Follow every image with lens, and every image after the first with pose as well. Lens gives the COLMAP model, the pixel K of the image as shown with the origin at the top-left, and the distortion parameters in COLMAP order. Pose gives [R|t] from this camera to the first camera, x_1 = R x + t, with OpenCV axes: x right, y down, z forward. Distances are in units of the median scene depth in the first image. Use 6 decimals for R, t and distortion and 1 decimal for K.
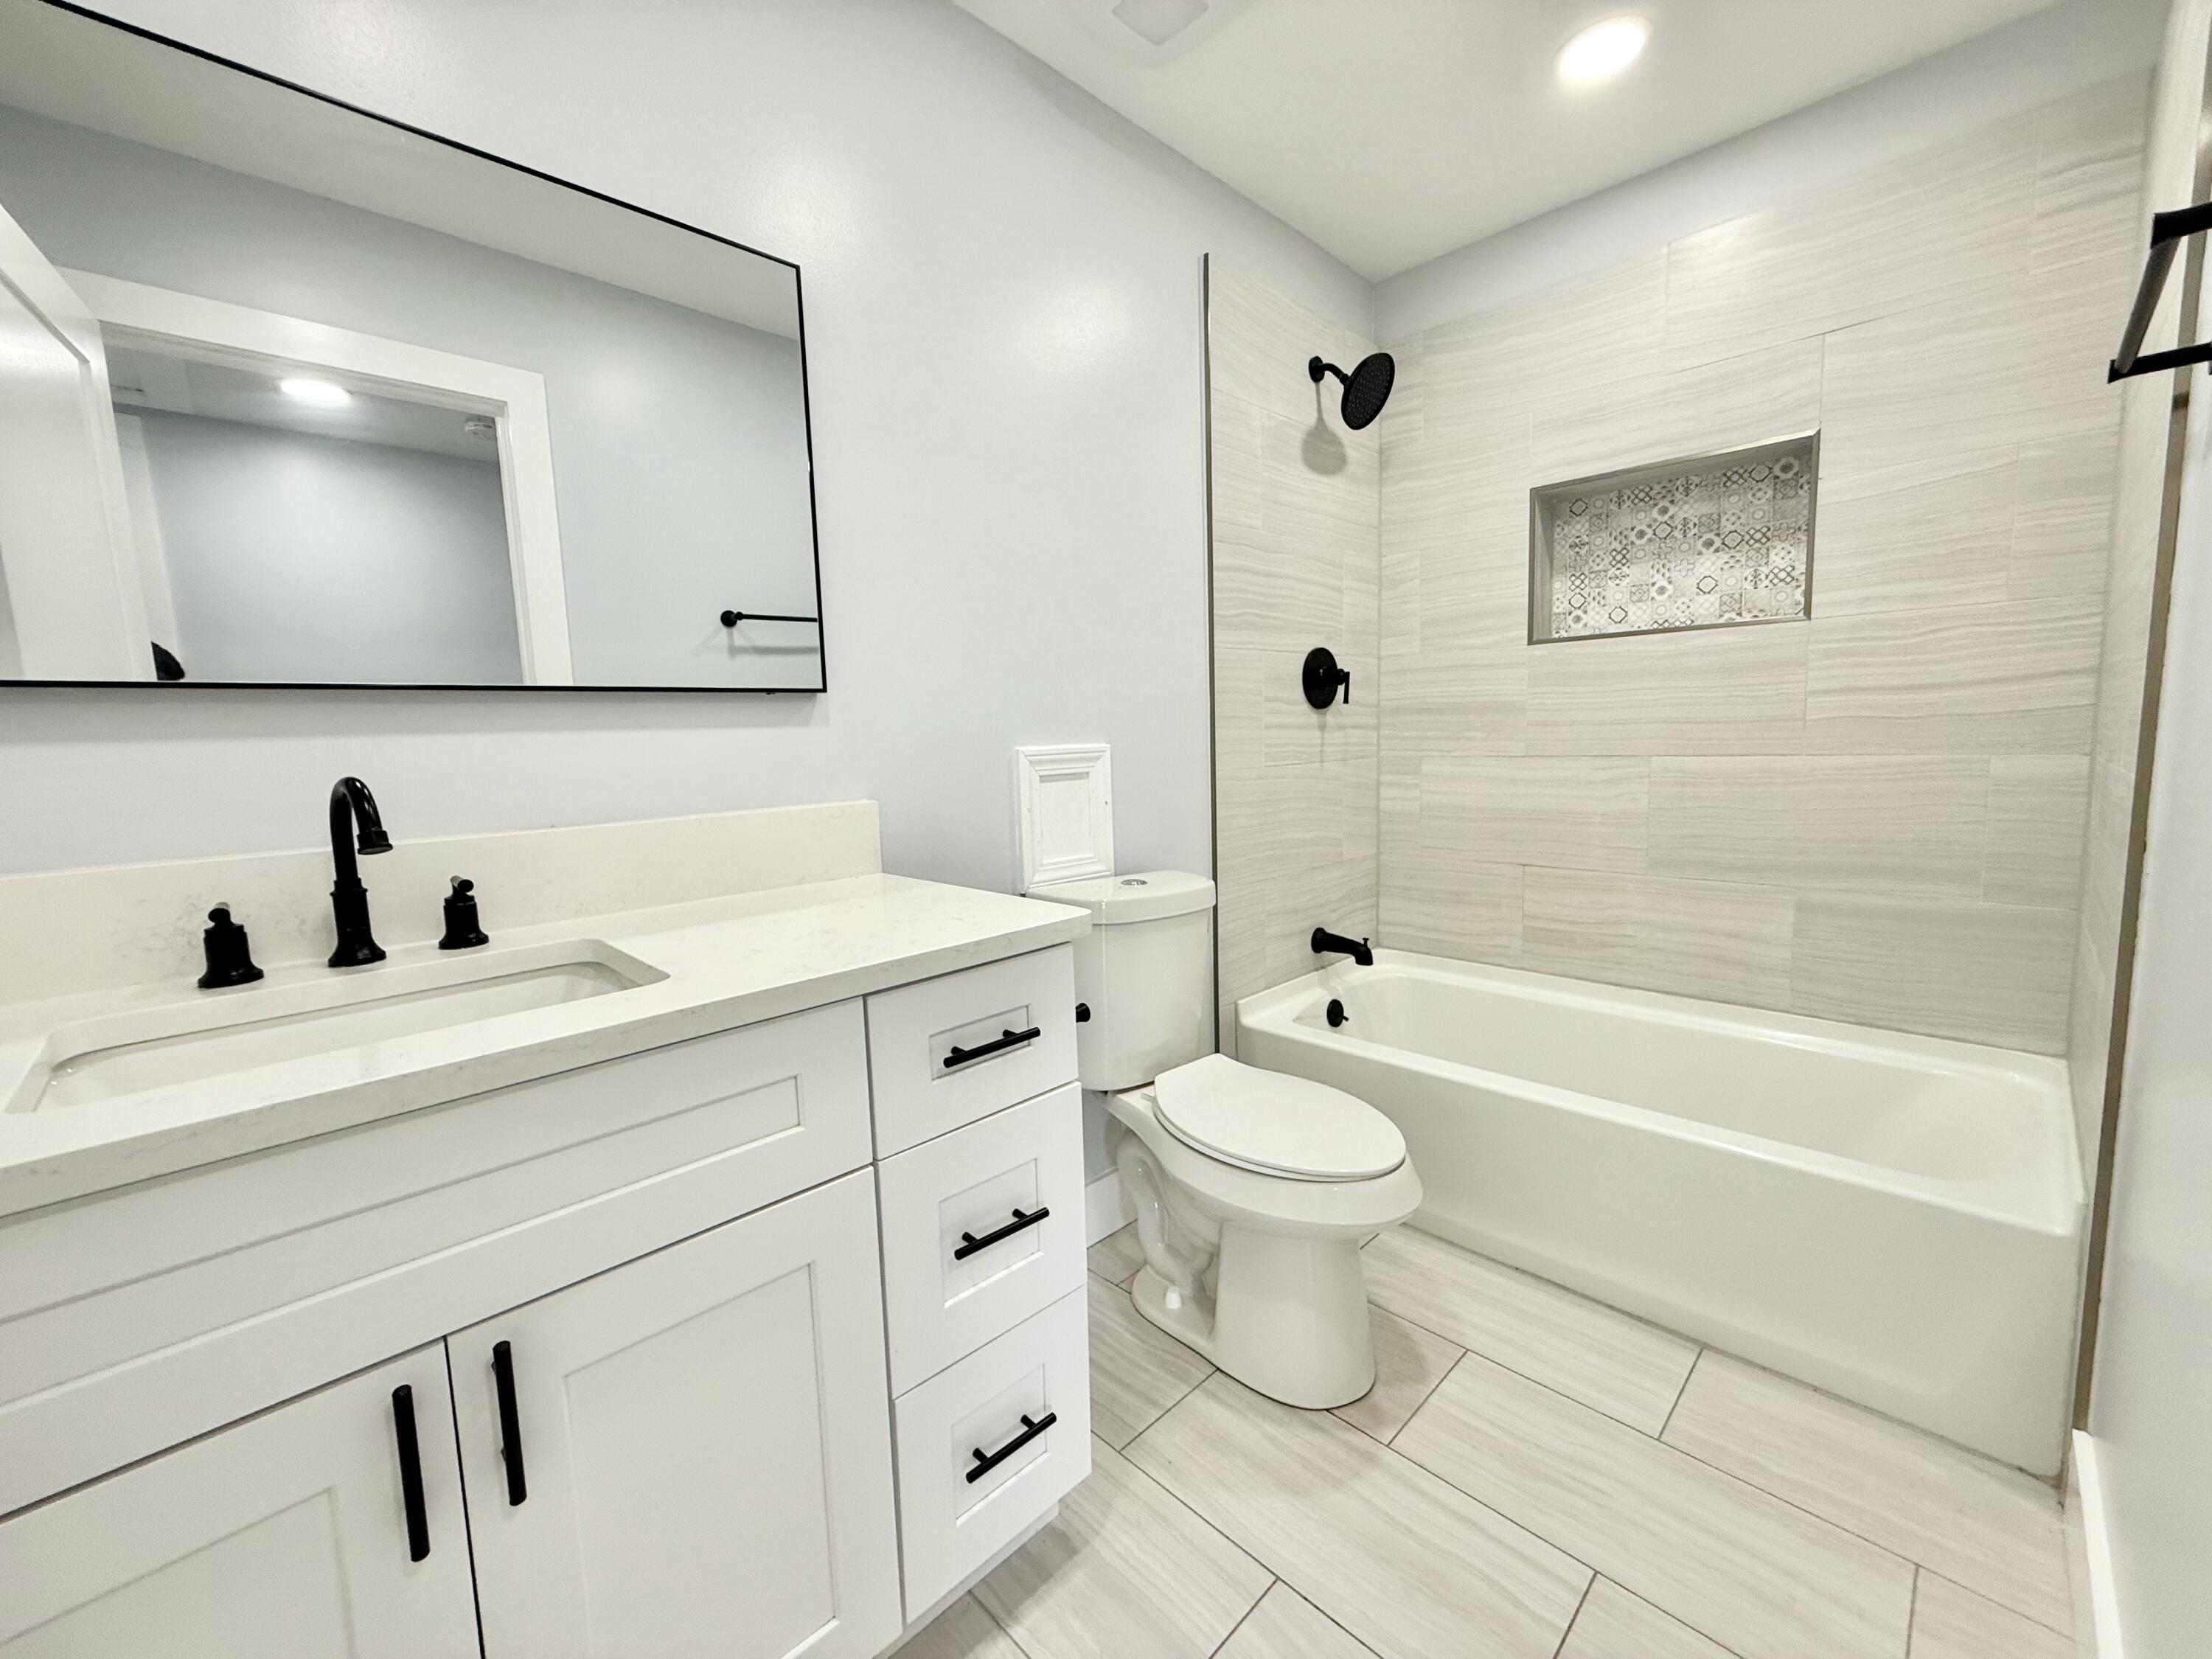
lens RADIAL K [[888.5, 0, 1116.0], [0, 888.5, 832.0], [0, 0, 1]] dist [0.001707, 0.000054]
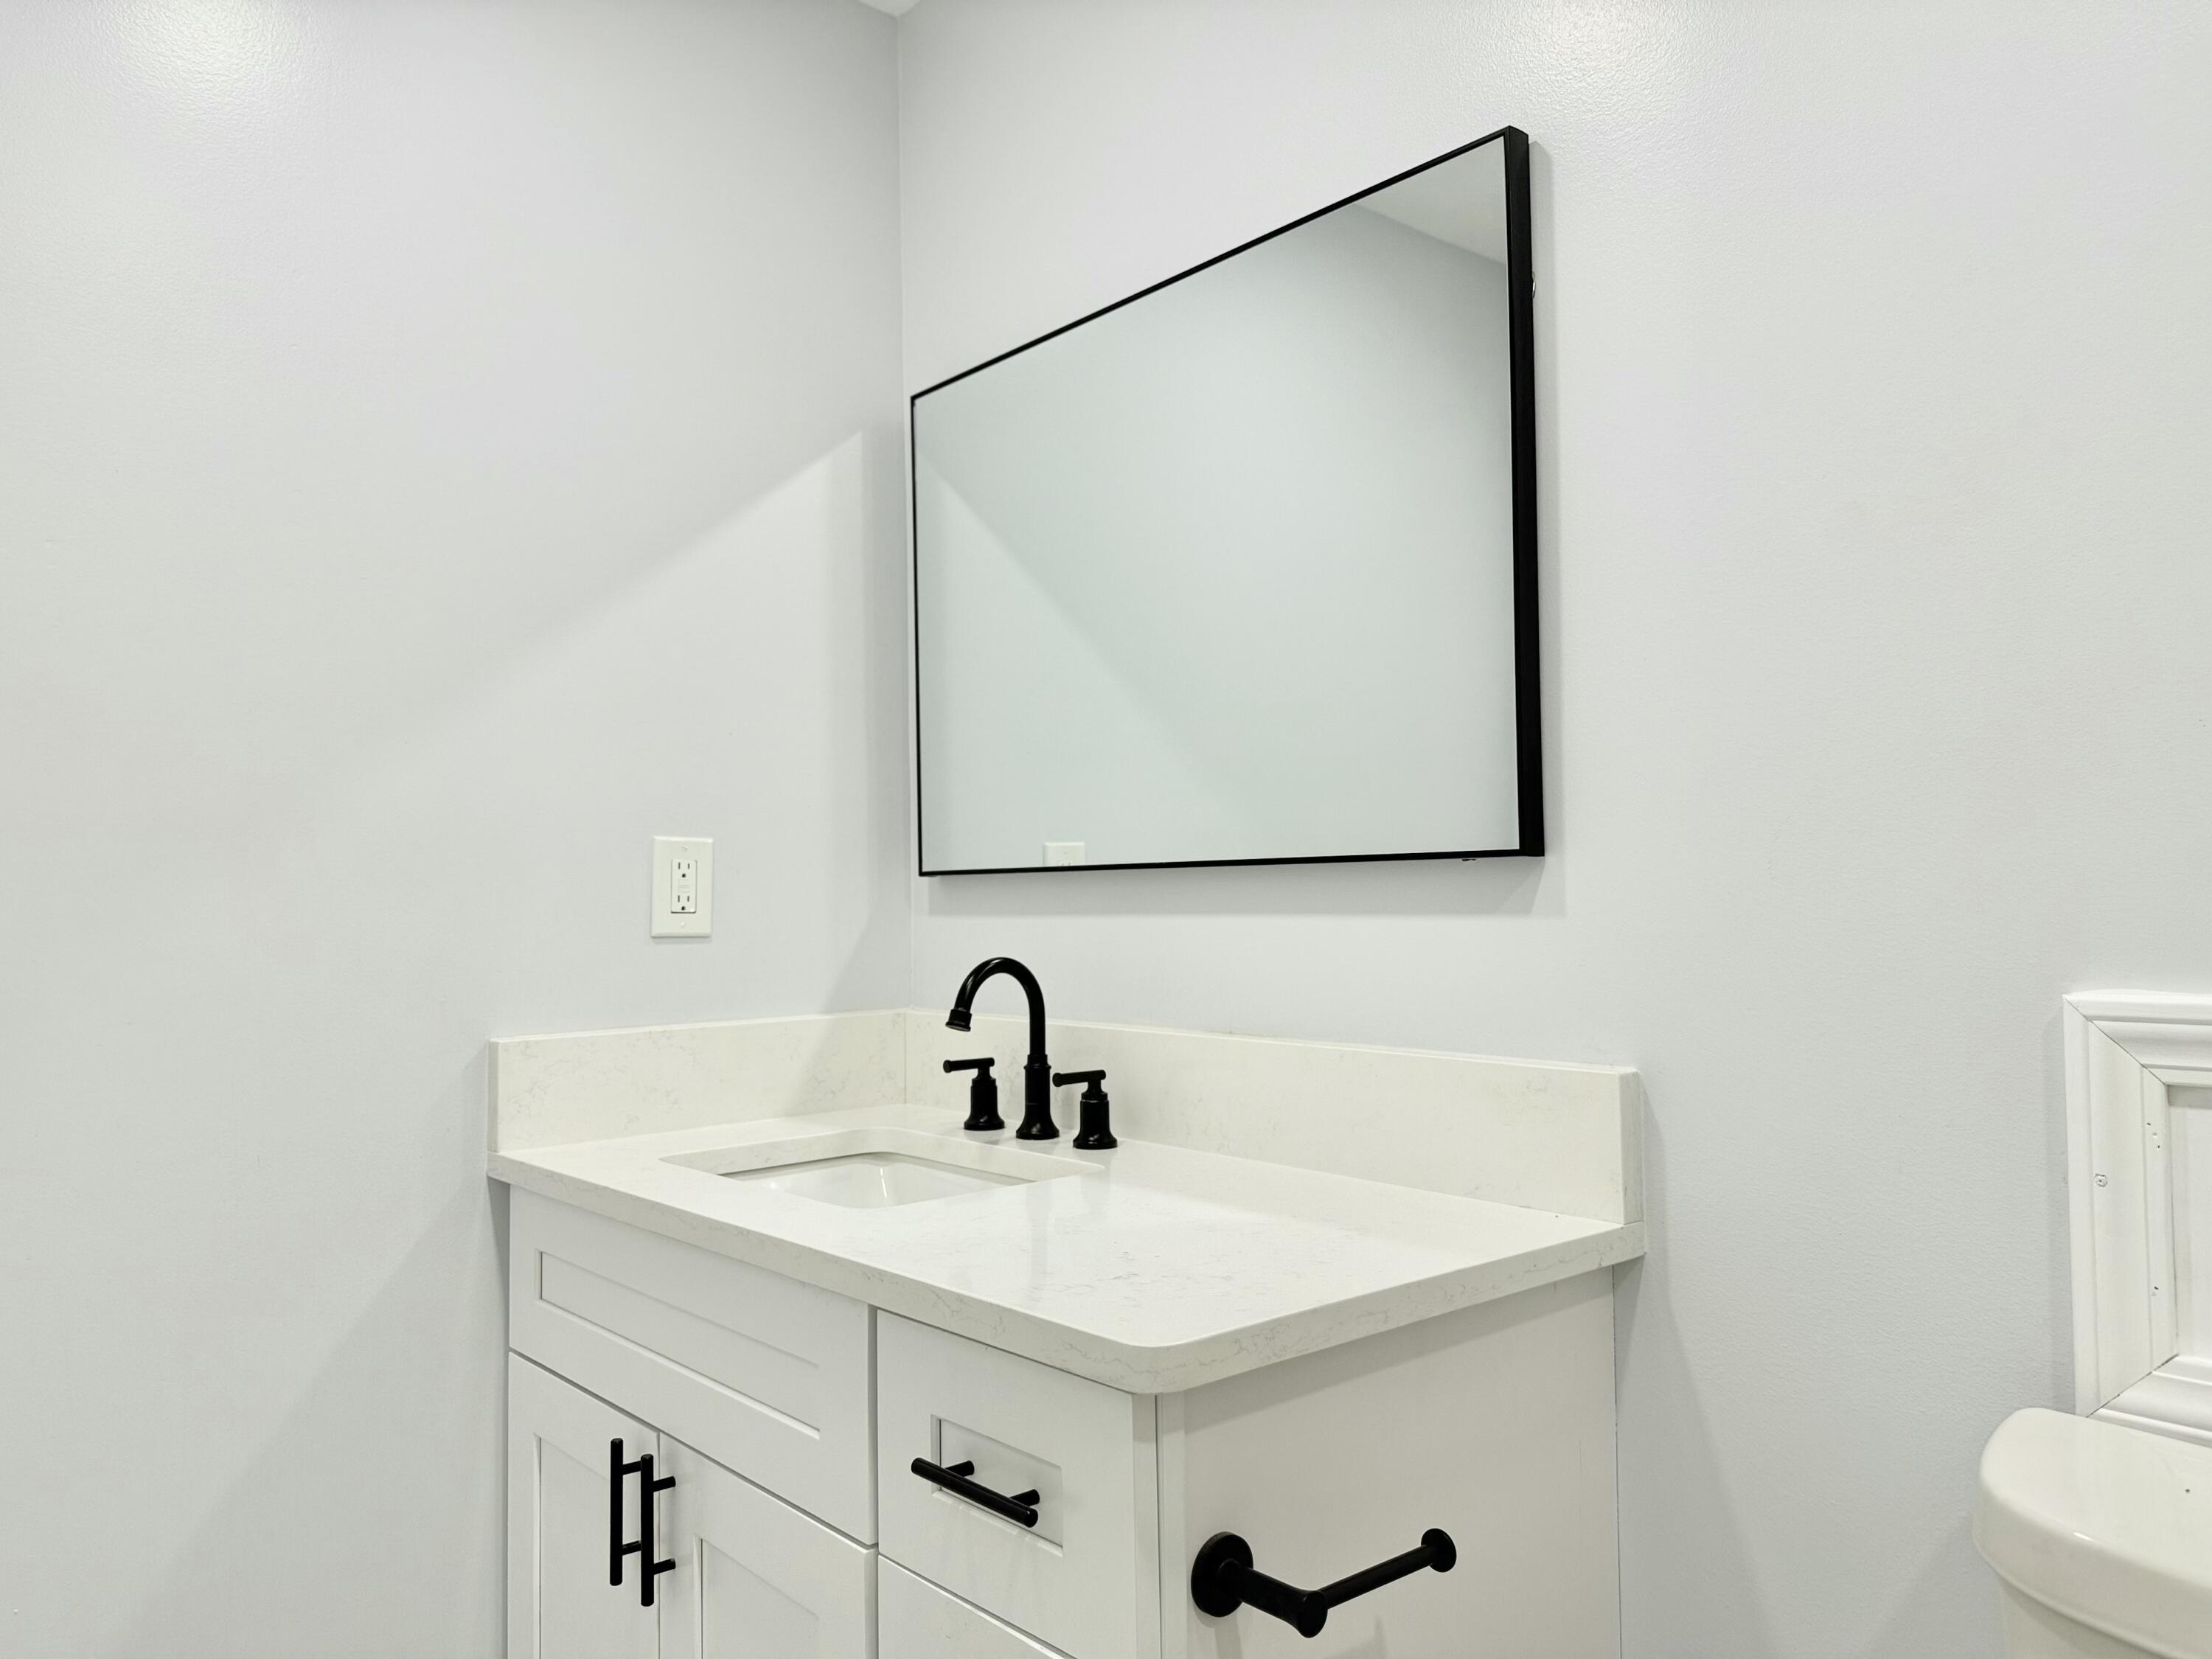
lens RADIAL K [[1614.9, 0, 1112.4], [0, 1614.9, 827.9], [0, 0, 1]] dist [-0.009567, -0.001776]
pose [[-0.089338, -0.001076, -0.996001, 0.917355], [-0.095188, 0.995431, 0.007462, -0.214436], [0.991442, 0.095474, -0.089032, 1.140139]]
